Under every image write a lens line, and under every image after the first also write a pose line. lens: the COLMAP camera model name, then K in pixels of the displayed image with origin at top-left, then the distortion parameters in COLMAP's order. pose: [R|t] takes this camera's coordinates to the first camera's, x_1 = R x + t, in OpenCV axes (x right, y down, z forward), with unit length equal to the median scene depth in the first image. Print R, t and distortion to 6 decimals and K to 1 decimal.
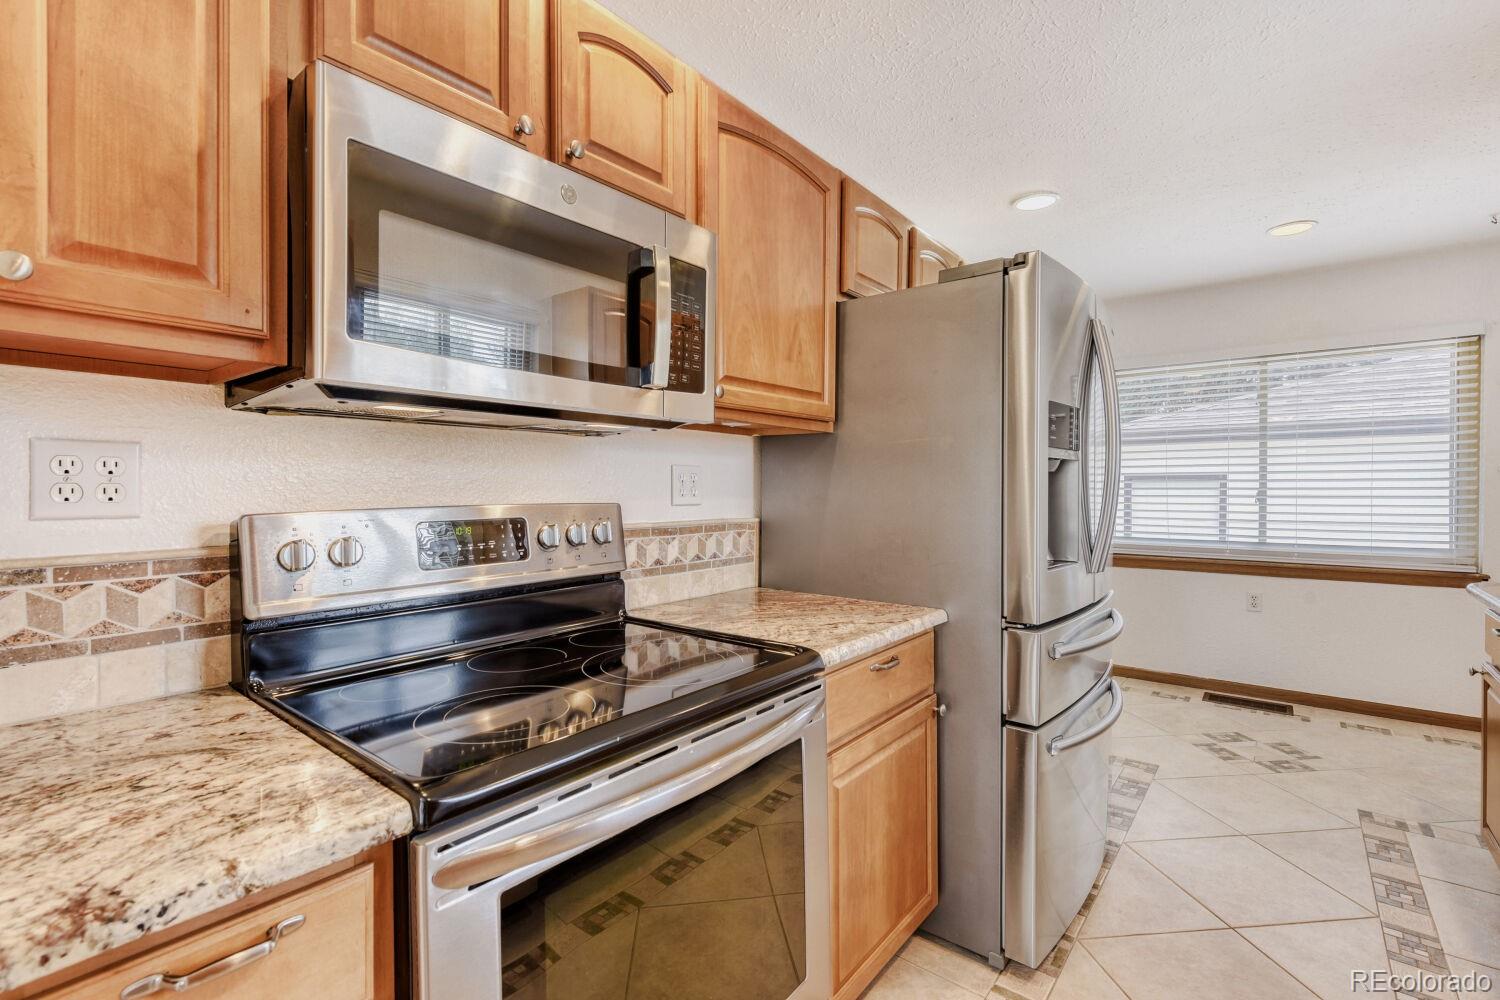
lens RADIAL K [[677.1, 0, 744.0], [0, 677.1, 489.3], [0, 0, 1]] dist [-0.000589, -0.000443]
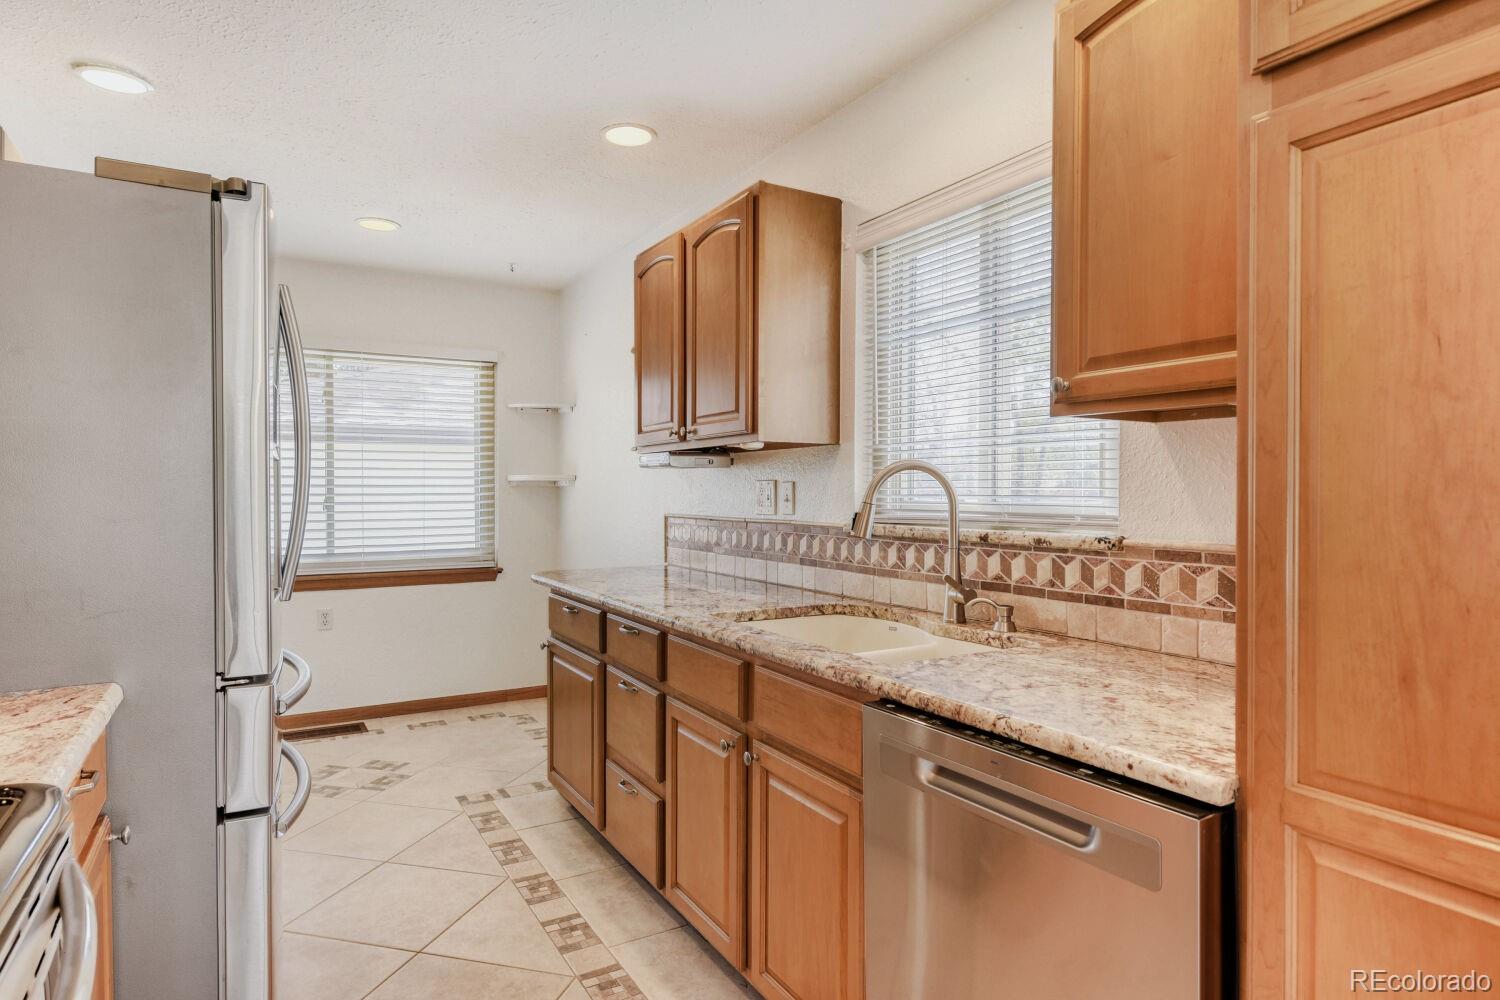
lens RADIAL K [[855.0, 0, 750.0], [0, 855.0, 500.0], [0, 0, 1]] dist [-0.002514, -0.000279]
pose [[0.348975, -0.008533, 0.937093, -0.155282], [0.003111, 0.999964, 0.007947, -0.001734], [-0.937127, 0.000142, 0.348989, 0.084627]]
